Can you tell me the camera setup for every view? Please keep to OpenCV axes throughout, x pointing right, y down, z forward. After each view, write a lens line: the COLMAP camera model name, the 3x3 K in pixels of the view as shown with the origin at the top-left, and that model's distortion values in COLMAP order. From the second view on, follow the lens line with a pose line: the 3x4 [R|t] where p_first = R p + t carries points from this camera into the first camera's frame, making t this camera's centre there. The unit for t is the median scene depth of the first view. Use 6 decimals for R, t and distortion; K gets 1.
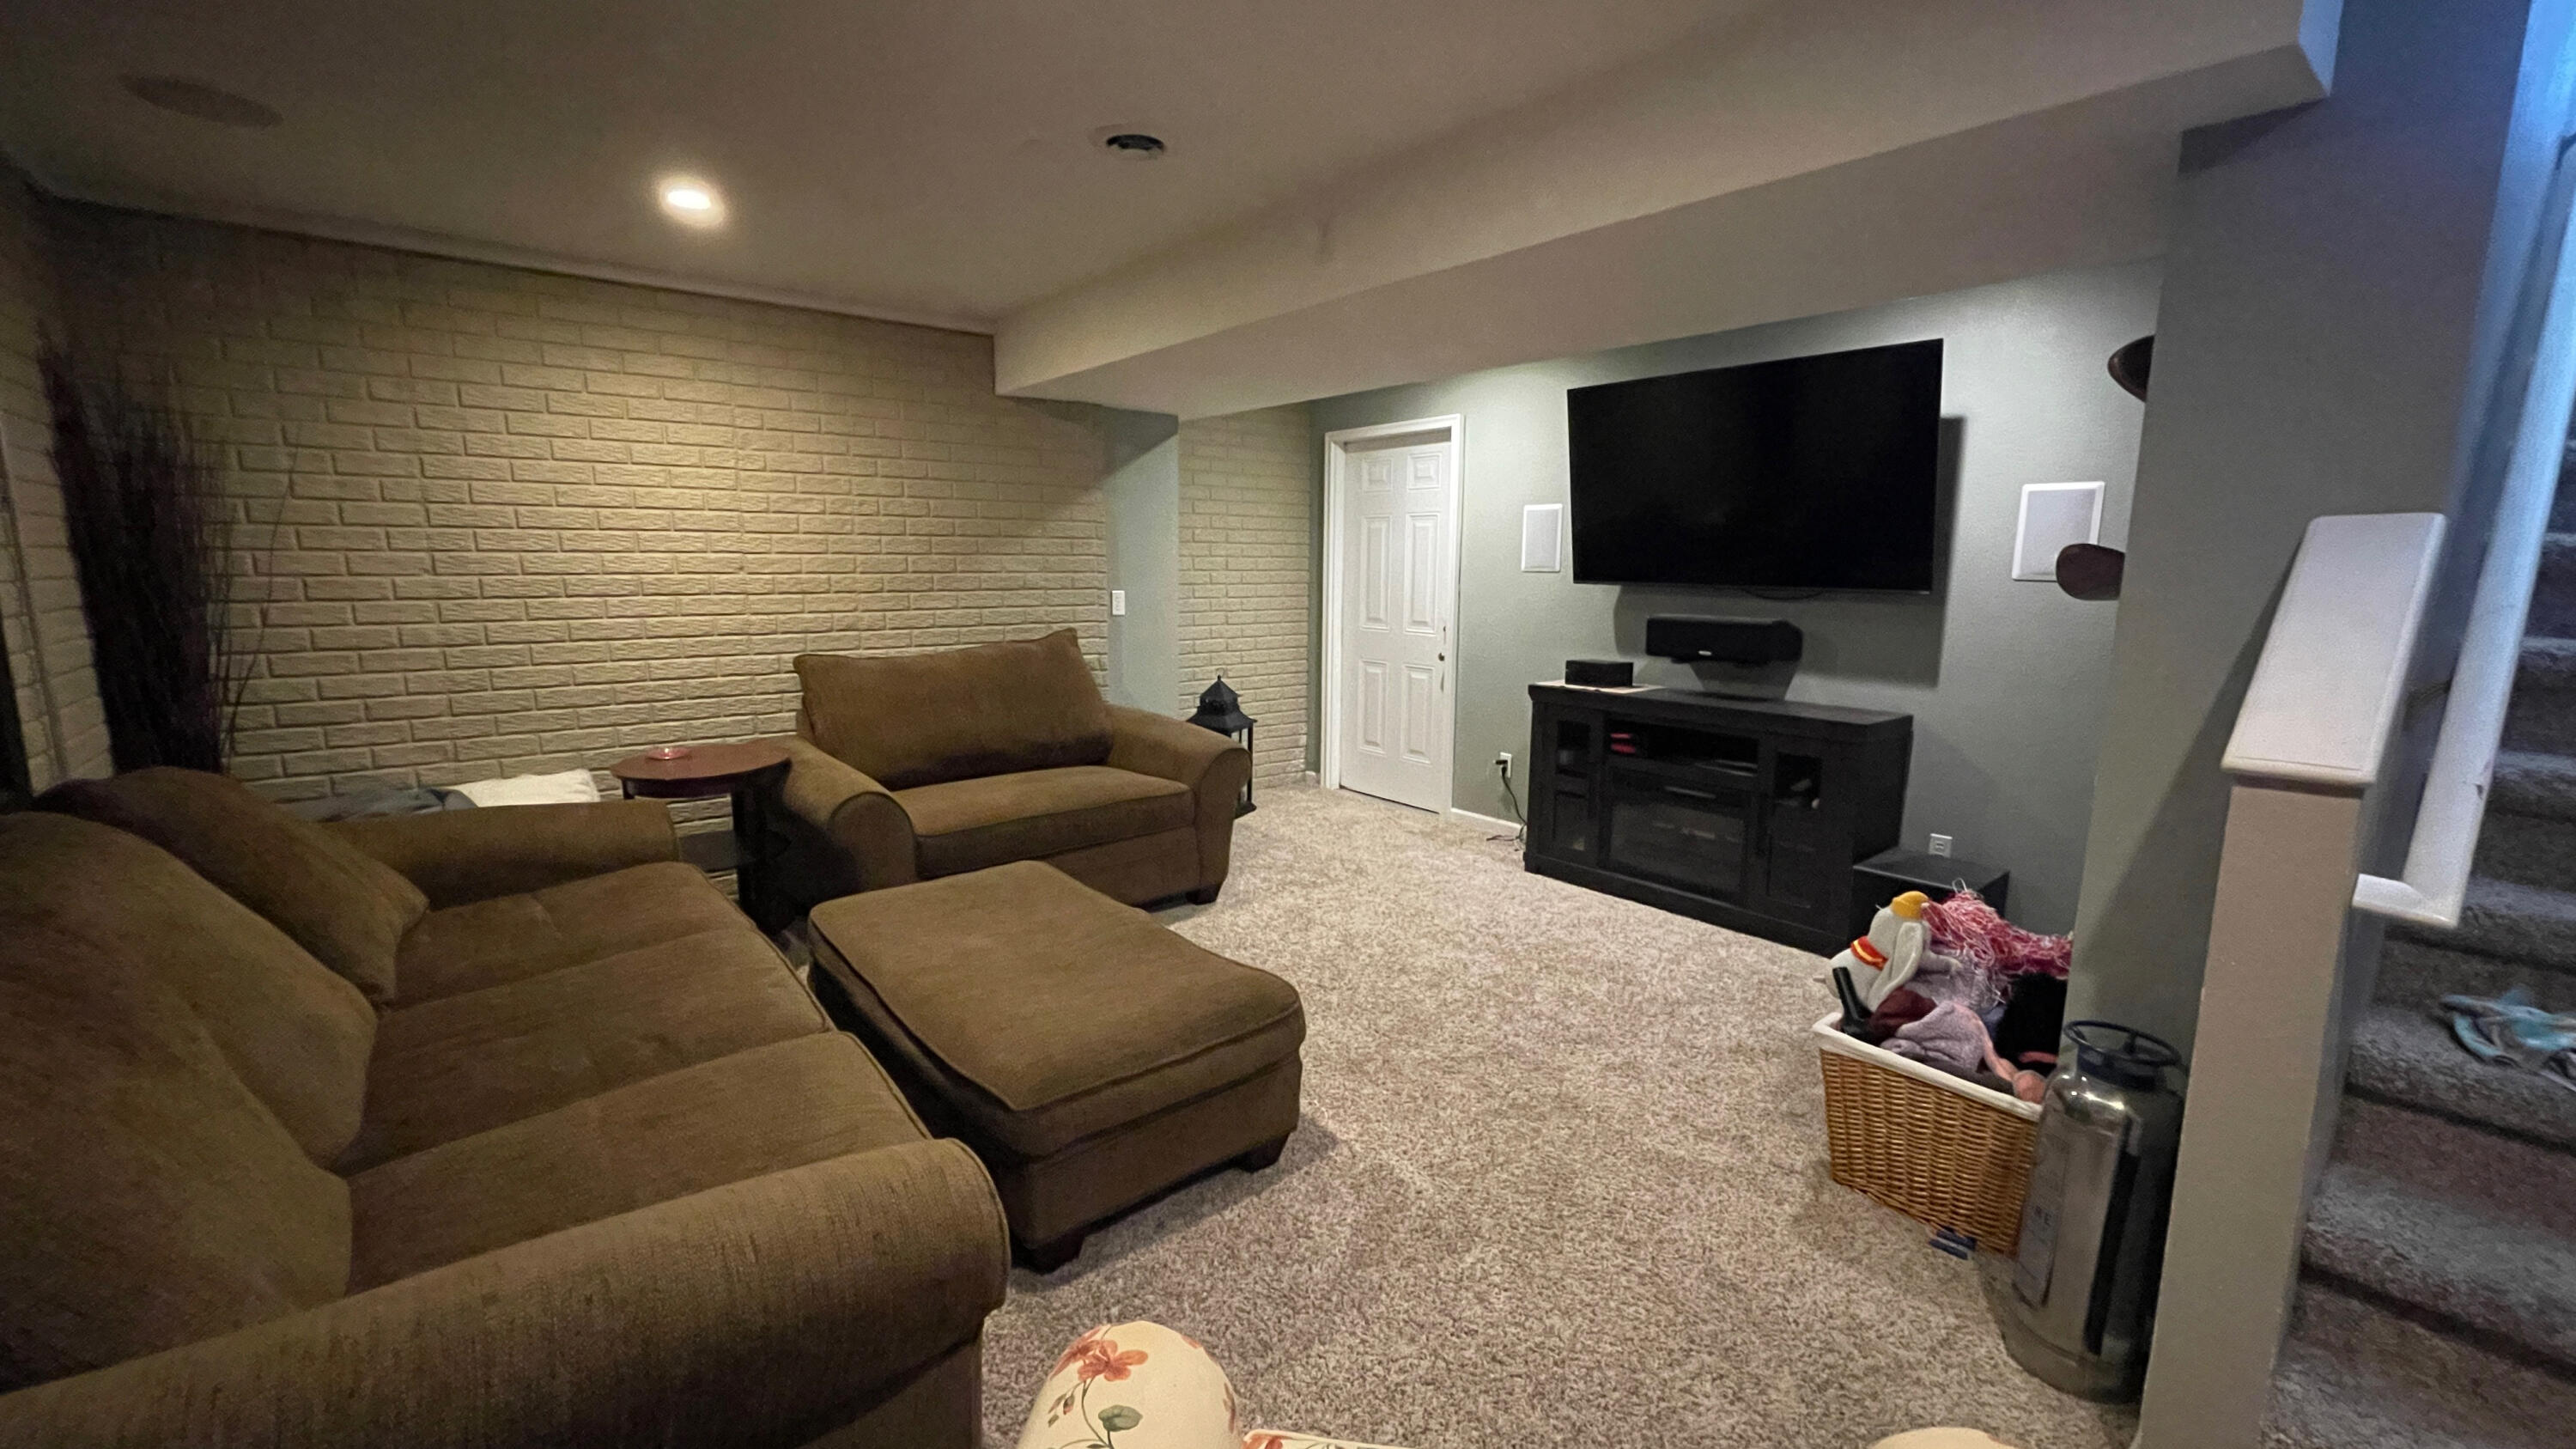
lens RADIAL K [[1038.5, 0, 1288.0], [0, 1038.5, 724.5], [0, 0, 1]] dist [0.000800, 0.000536]
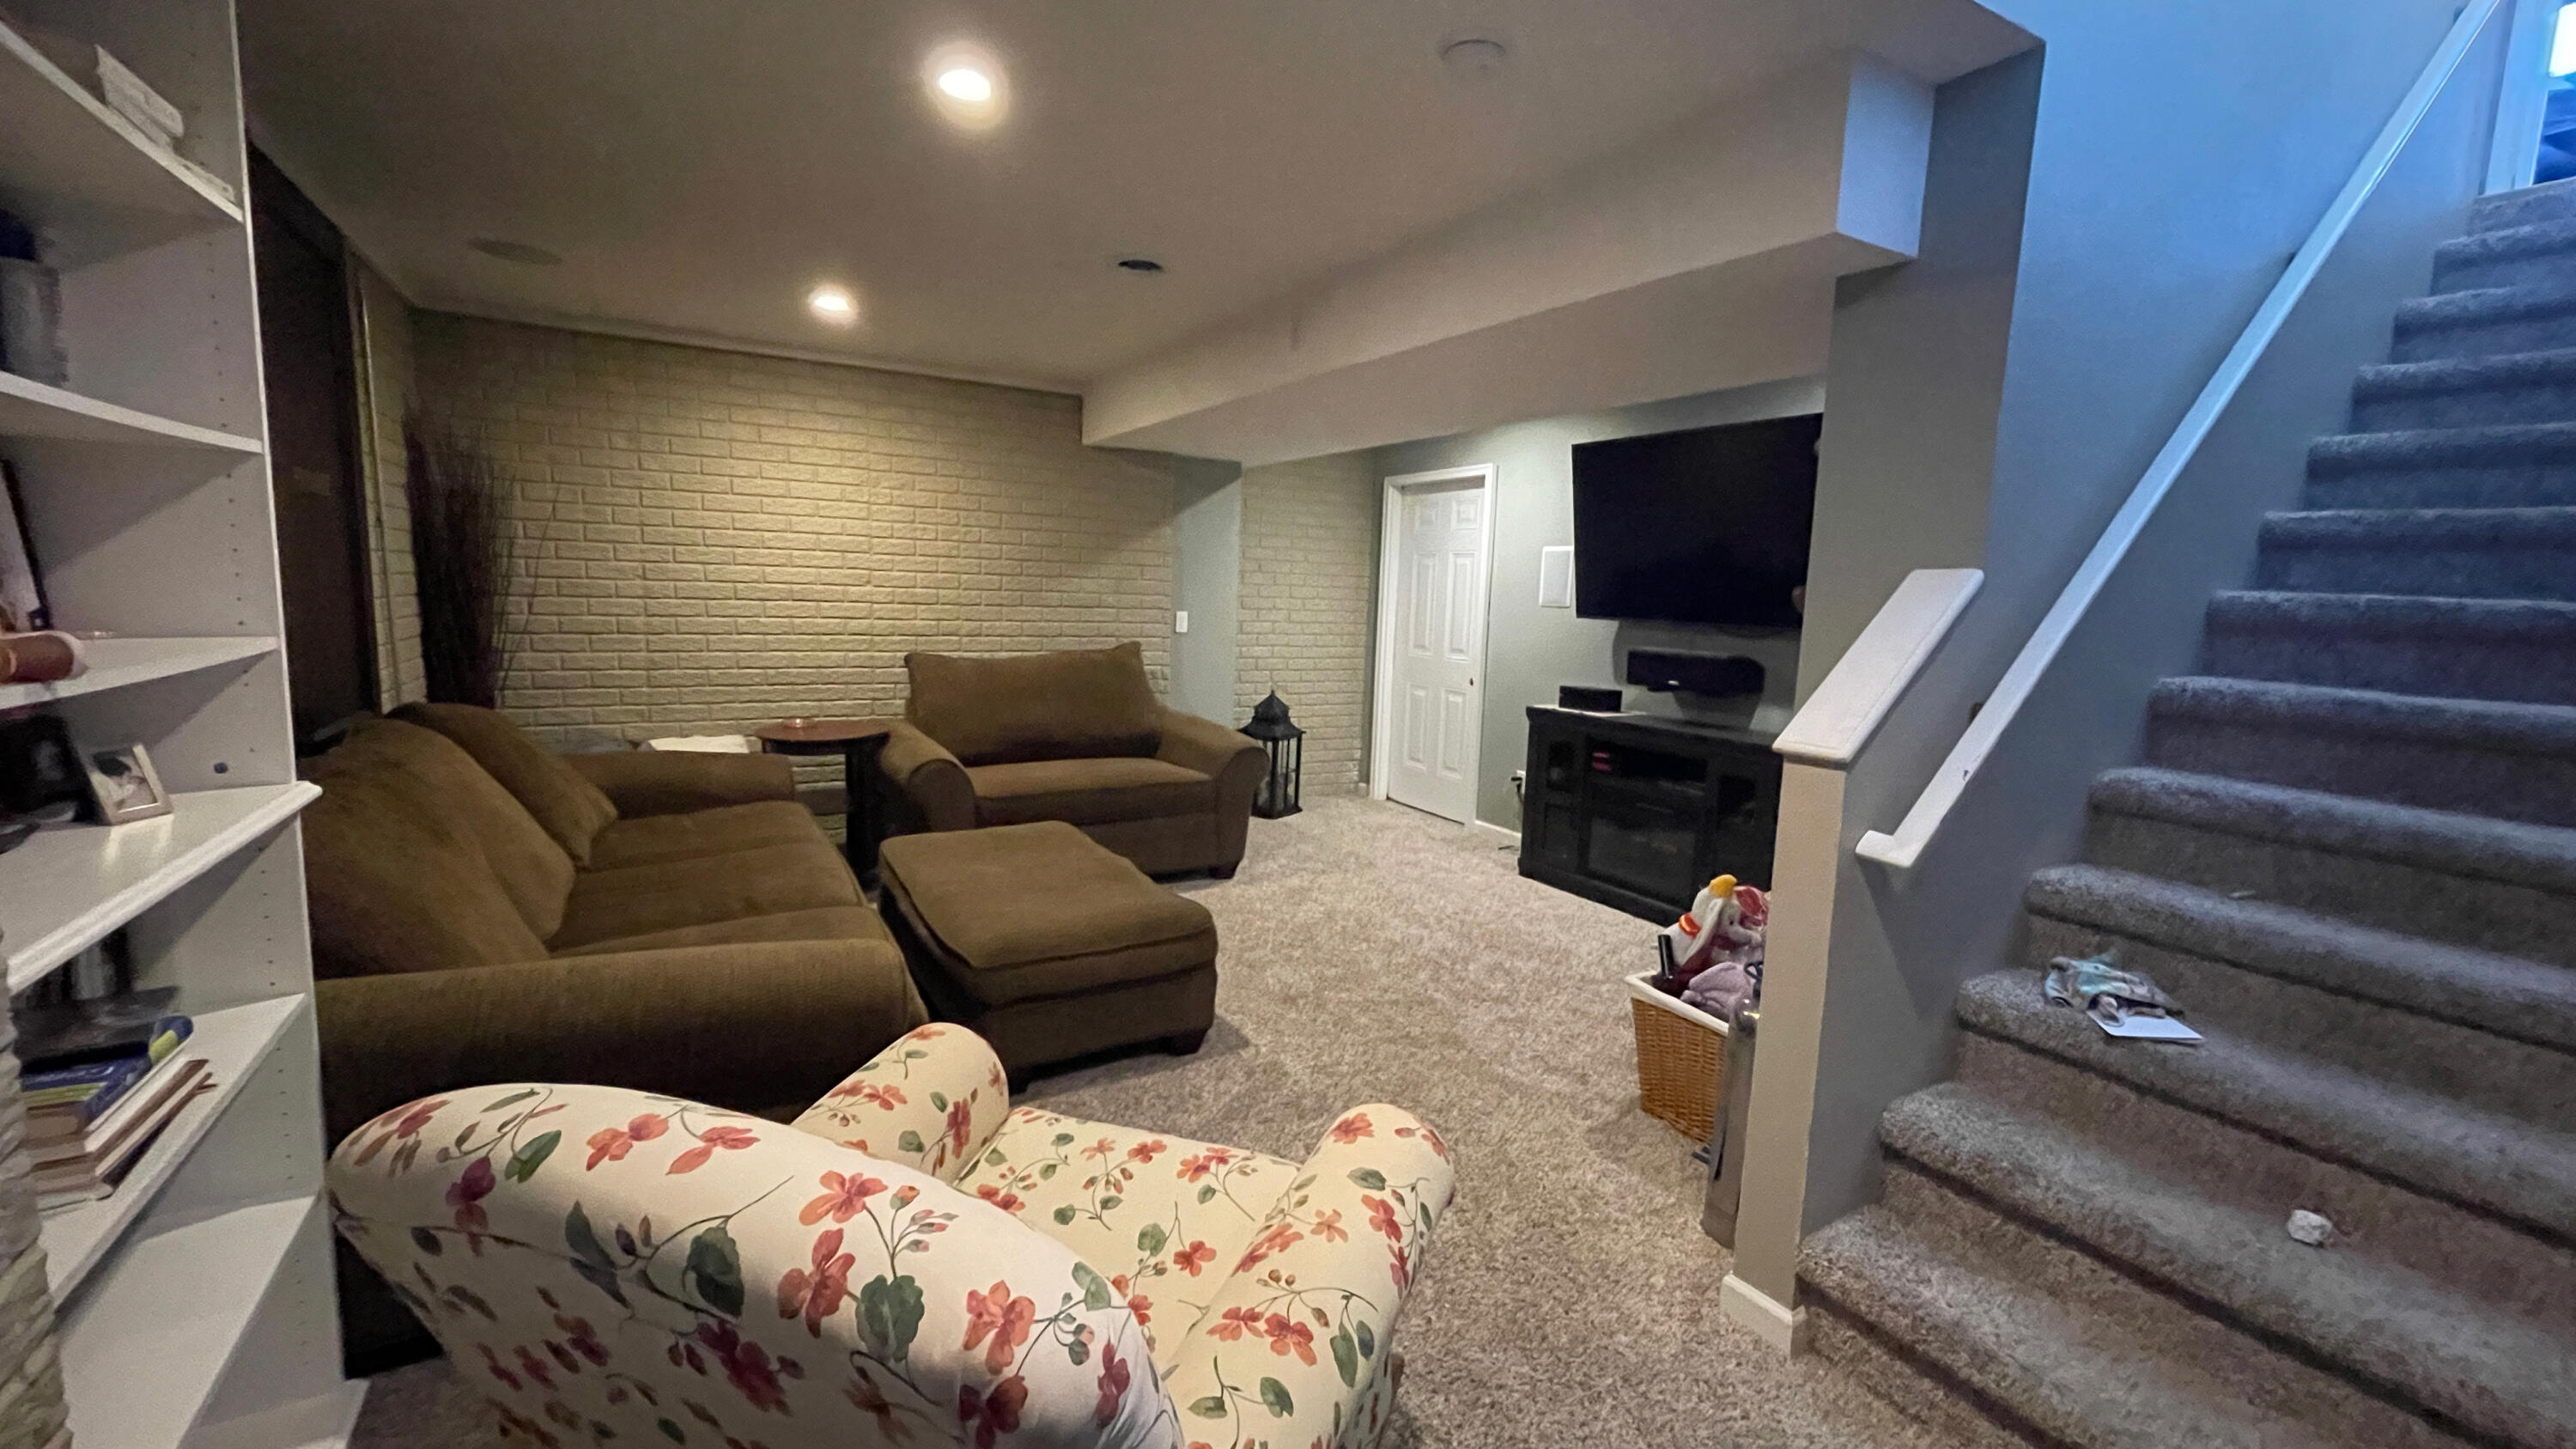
lens RADIAL K [[1038.5, 0, 1288.0], [0, 1038.5, 724.5], [0, 0, 1]] dist [0.000800, 0.000536]
pose [[0.988252, 0.048304, -0.145000, 0.164517], [-0.052776, 0.998237, -0.027153, 0.028640], [0.143433, 0.034487, 0.989059, -0.161725]]
